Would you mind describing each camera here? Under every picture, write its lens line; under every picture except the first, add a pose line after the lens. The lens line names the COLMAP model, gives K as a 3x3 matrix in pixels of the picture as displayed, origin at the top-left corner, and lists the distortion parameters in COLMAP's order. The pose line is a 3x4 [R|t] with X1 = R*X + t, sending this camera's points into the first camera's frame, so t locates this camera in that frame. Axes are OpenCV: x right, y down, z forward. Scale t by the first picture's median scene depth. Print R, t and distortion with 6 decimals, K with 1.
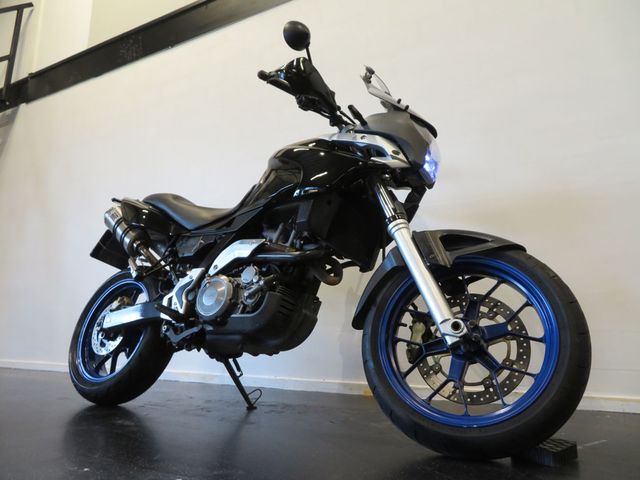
lens RADIAL K [[456.8, 0, 320.0], [0, 456.8, 240.0], [0, 0, 1]] dist [-0.008398, 0.001155]
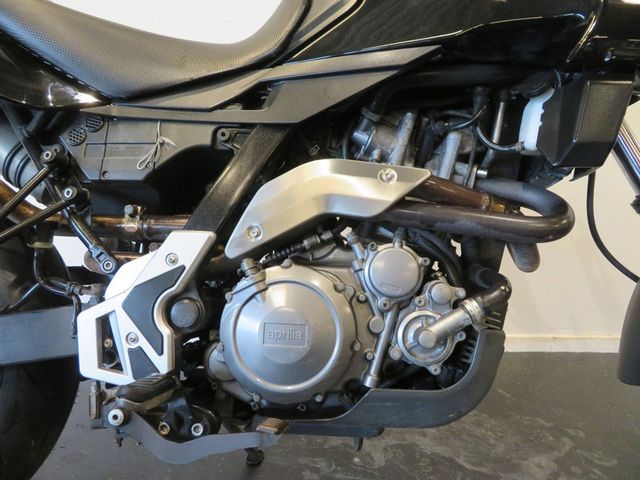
lens RADIAL K [[456.8, 0, 320.0], [0, 456.8, 240.0], [0, 0, 1]] dist [-0.008398, 0.001155]
pose [[0.885940, -0.066387, 0.459023, -0.358996], [-0.099727, 0.939286, 0.328323, -0.057727], [-0.452950, -0.336652, 0.825531, 0.708997]]
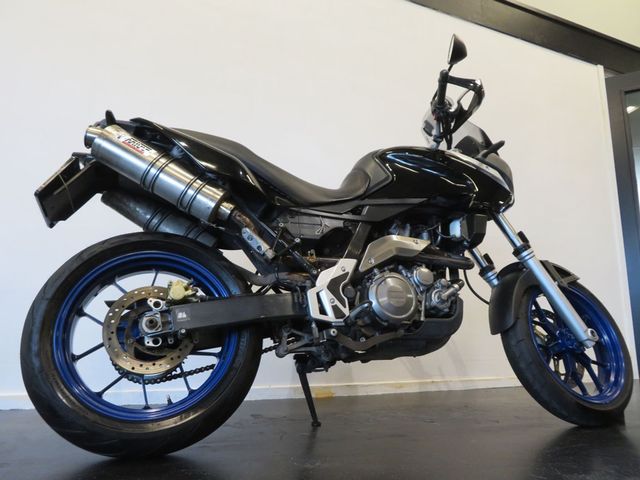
lens RADIAL K [[456.8, 0, 320.0], [0, 456.8, 240.0], [0, 0, 1]] dist [-0.008398, 0.001155]
pose [[0.629377, 0.151902, 0.762109, -0.981567], [-0.160627, 0.984959, -0.063669, 0.094359], [-0.760318, -0.082344, 0.644310, 0.544888]]
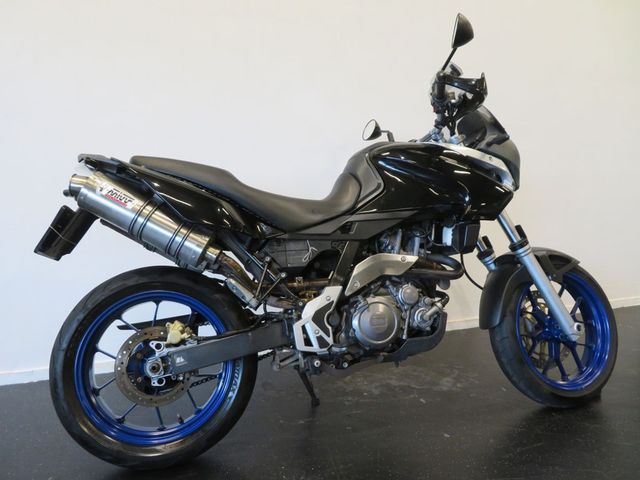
lens RADIAL K [[456.8, 0, 320.0], [0, 456.8, 240.0], [0, 0, 1]] dist [-0.008398, 0.001155]
pose [[0.692422, -0.092884, 0.715489, -0.941301], [-0.129294, 0.959651, 0.249705, -0.245679], [-0.709814, -0.265410, 0.652474, 0.511286]]
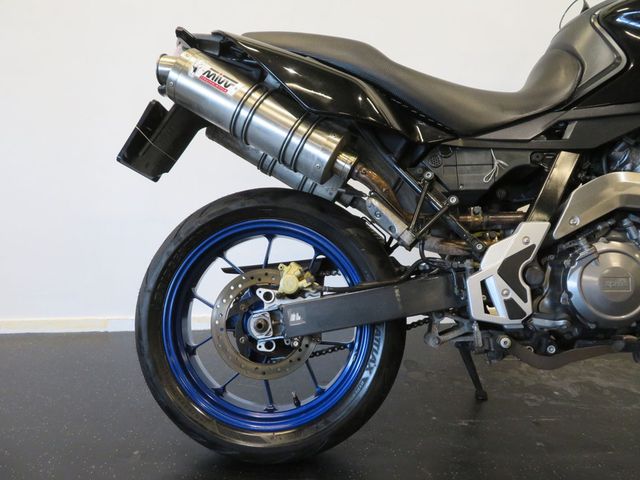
lens RADIAL K [[456.8, 0, 320.0], [0, 456.8, 240.0], [0, 0, 1]] dist [-0.008398, 0.001155]
pose [[0.868898, -0.102226, 0.484321, -0.784734], [-0.074278, 0.940436, 0.331757, -0.079458], [-0.489387, -0.324237, 0.809550, 0.728794]]
